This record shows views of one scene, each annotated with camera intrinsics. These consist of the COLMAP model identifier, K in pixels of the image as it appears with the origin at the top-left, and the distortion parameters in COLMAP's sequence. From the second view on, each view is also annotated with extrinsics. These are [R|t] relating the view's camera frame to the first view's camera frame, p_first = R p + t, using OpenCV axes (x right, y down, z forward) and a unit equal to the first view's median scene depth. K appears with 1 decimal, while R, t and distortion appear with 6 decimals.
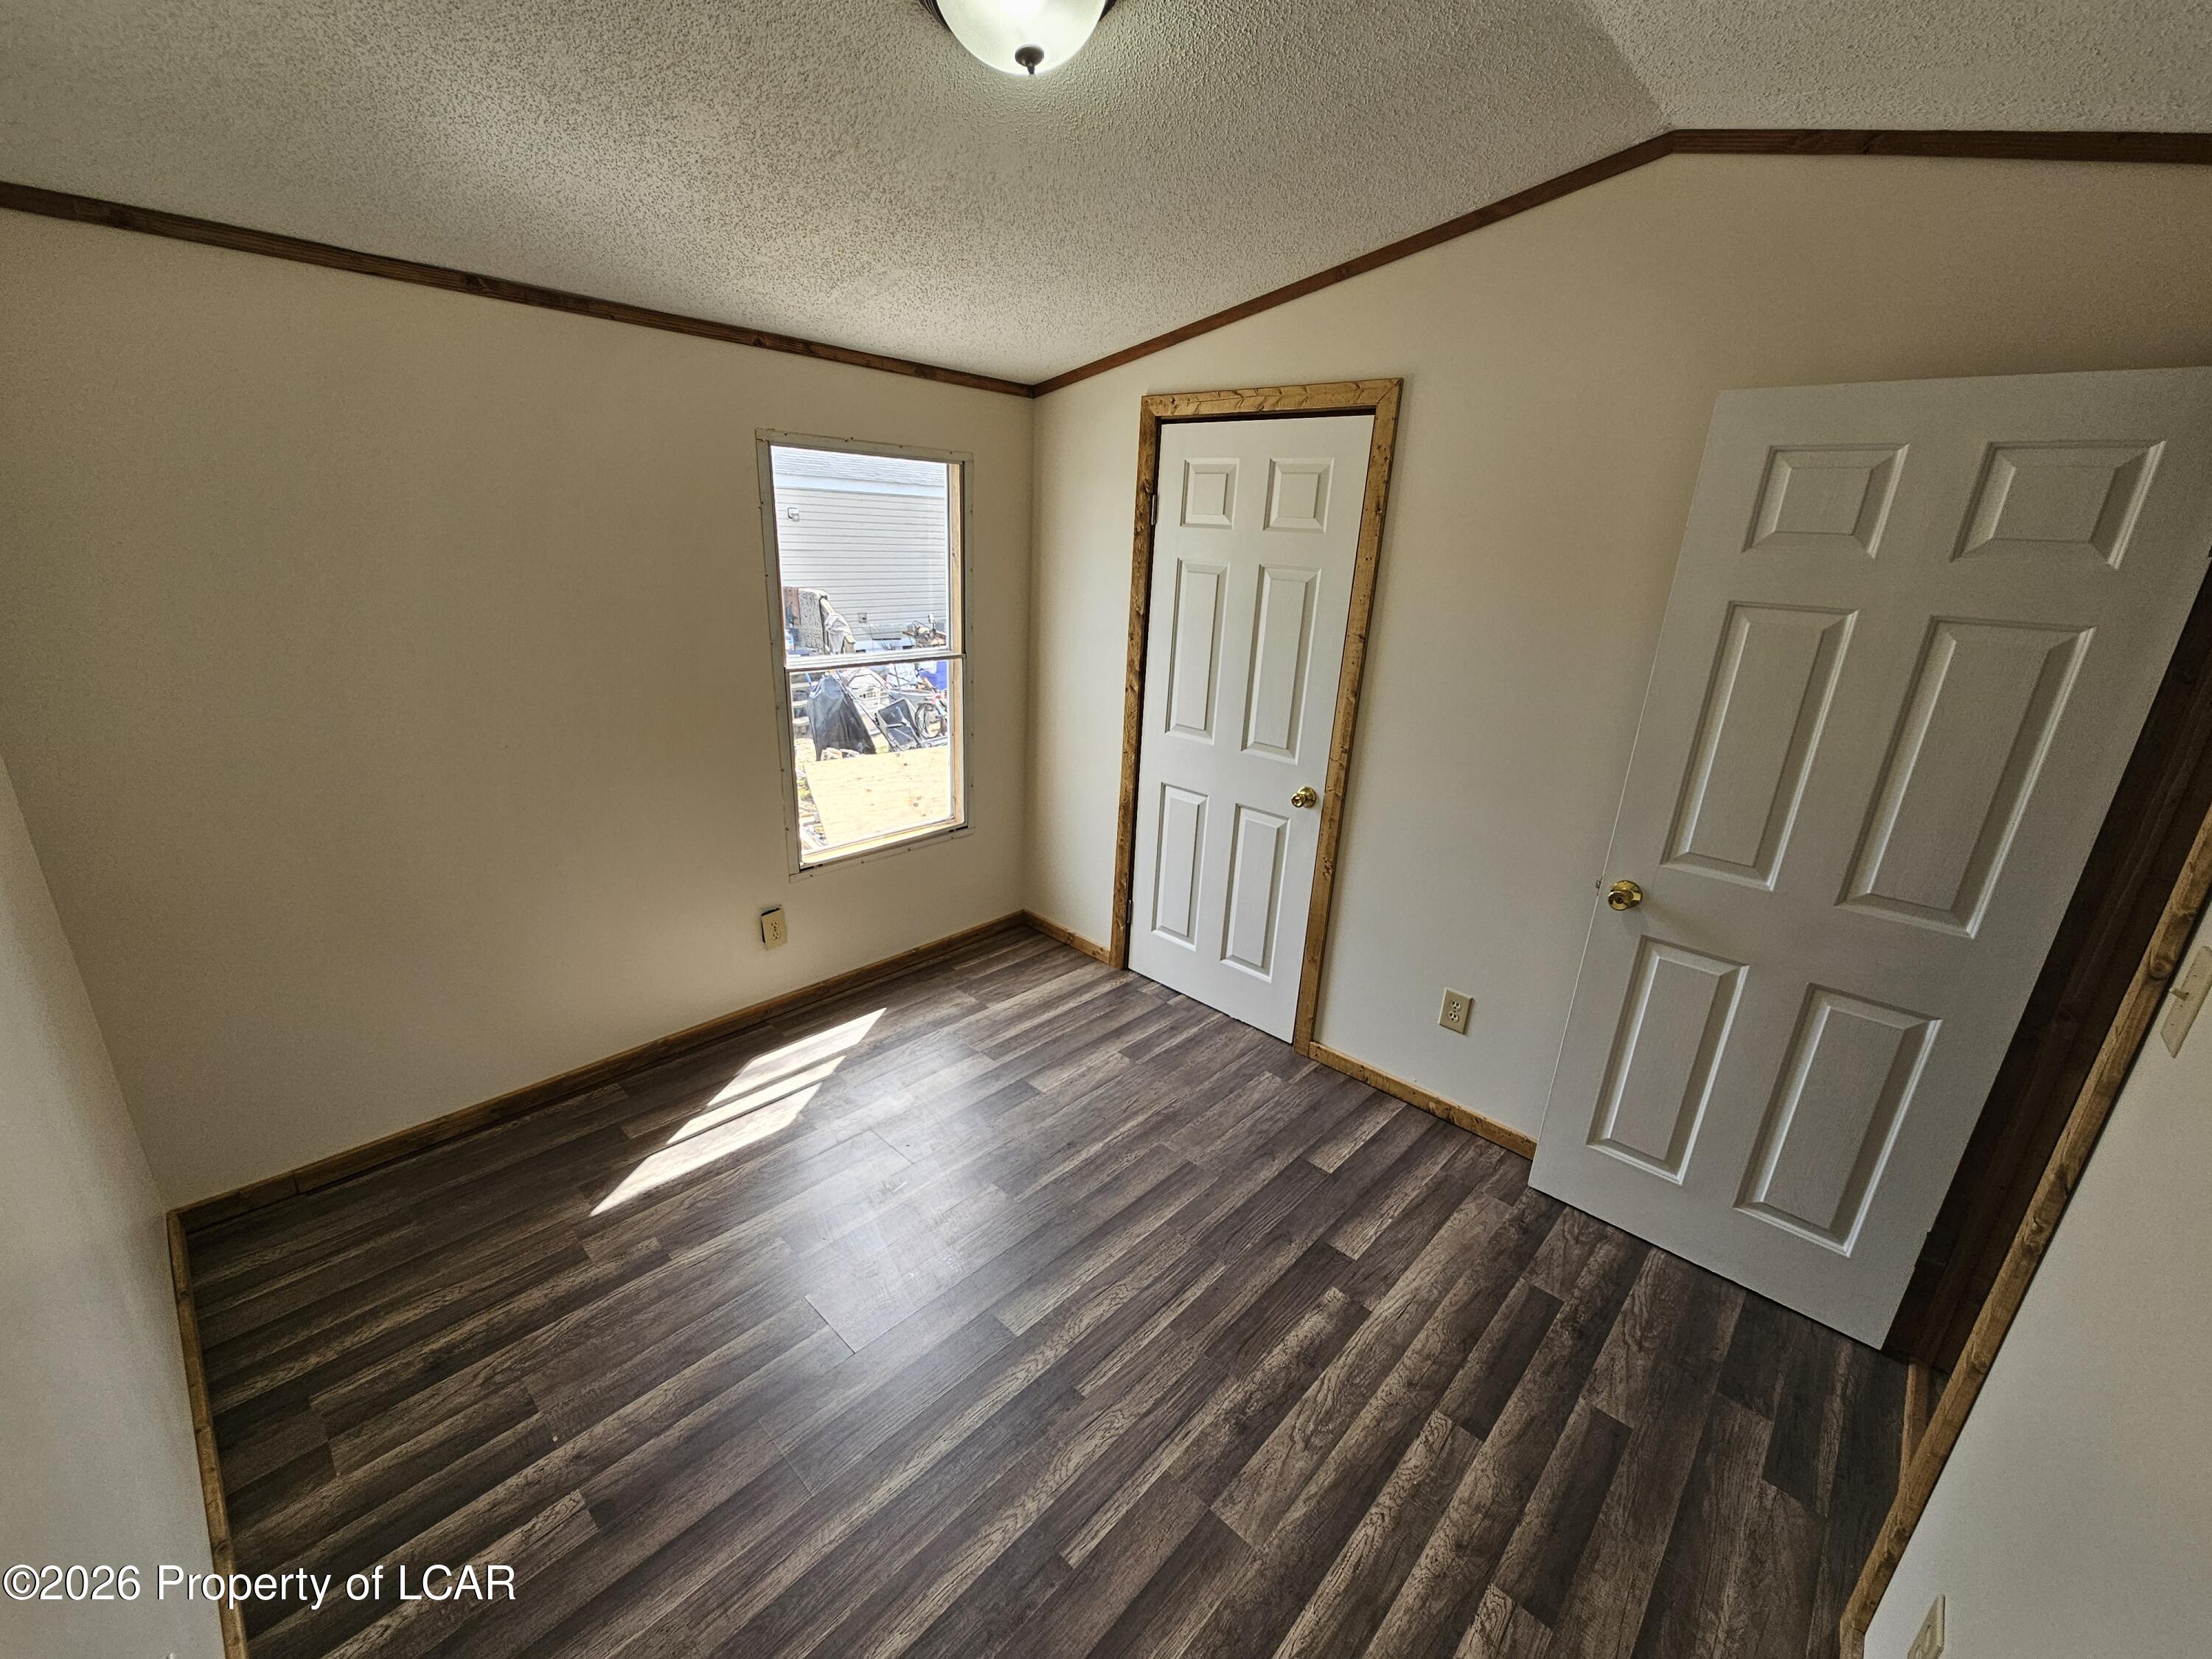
lens RADIAL K [[901.5, 0, 1097.6], [0, 901.5, 829.0], [0, 0, 1]] dist [-0.003351, -0.000209]
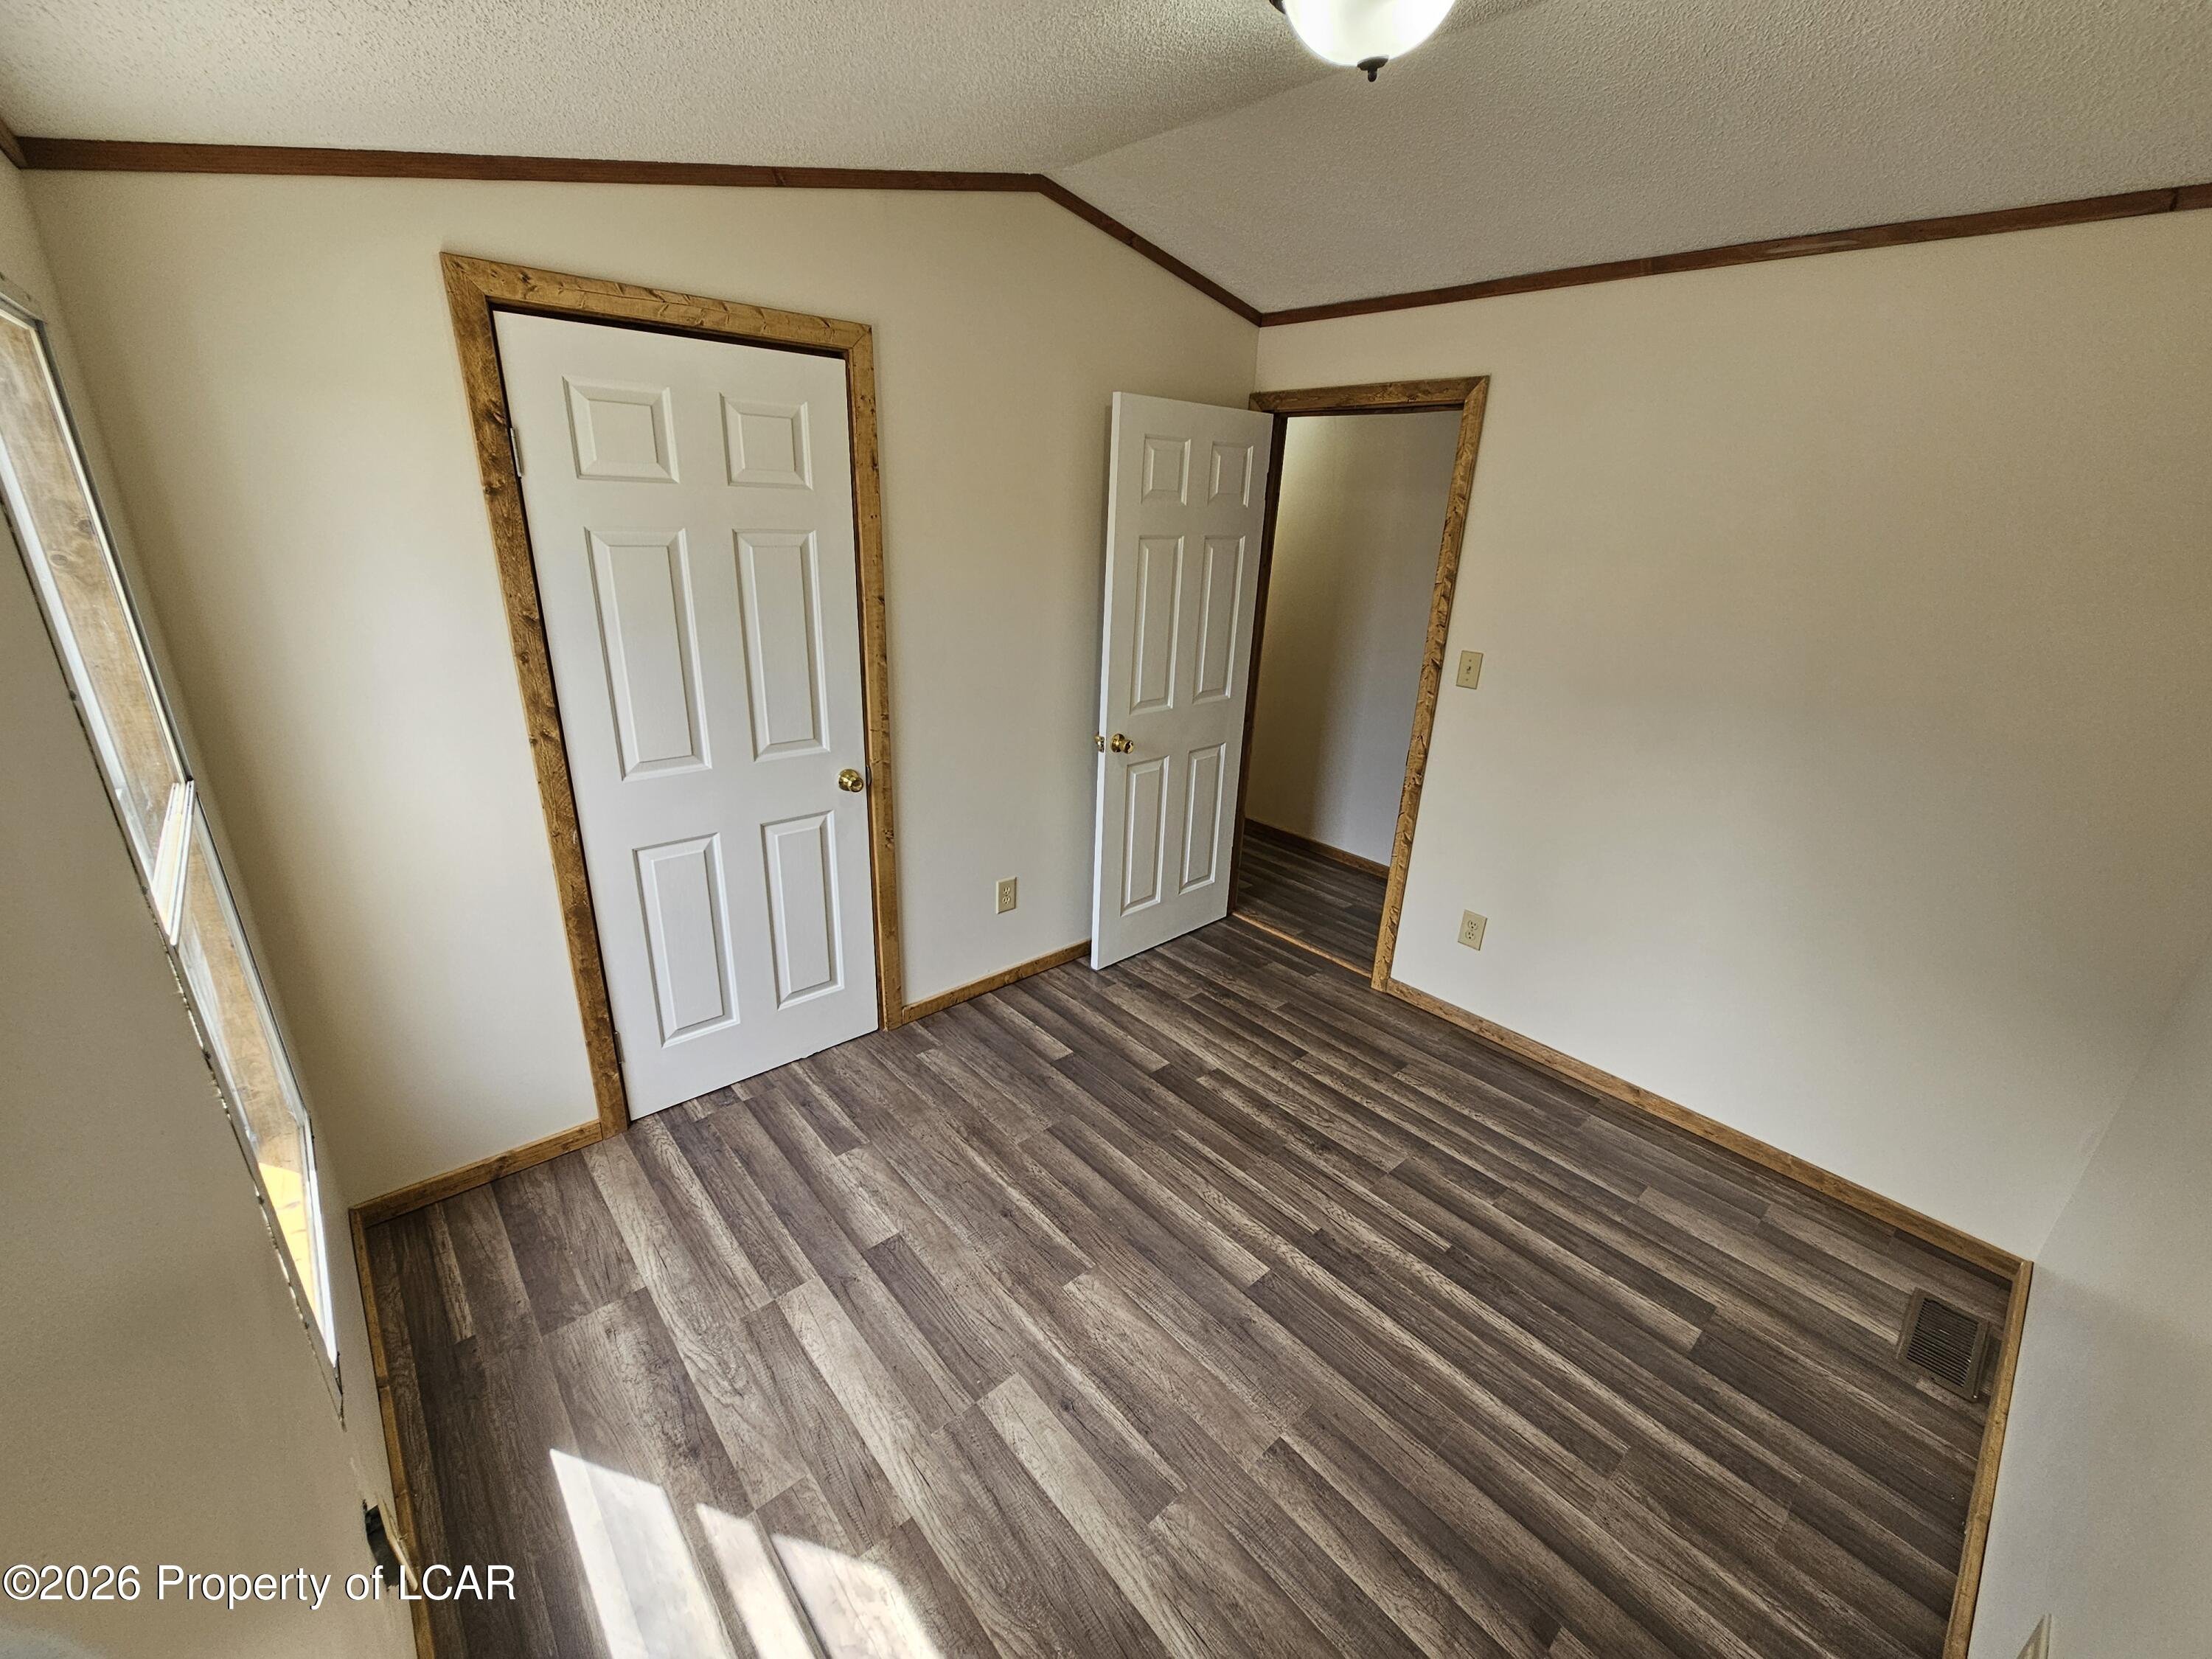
lens RADIAL K [[901.5, 0, 1103.5], [0, 901.5, 835.8], [0, 0, 1]] dist [-0.003351, -0.000209]
pose [[0.092431, -0.391173, 0.915664, -0.743358], [0.278434, 0.893069, 0.353414, -0.289588], [-0.955997, 0.222285, 0.191463, 0.710151]]
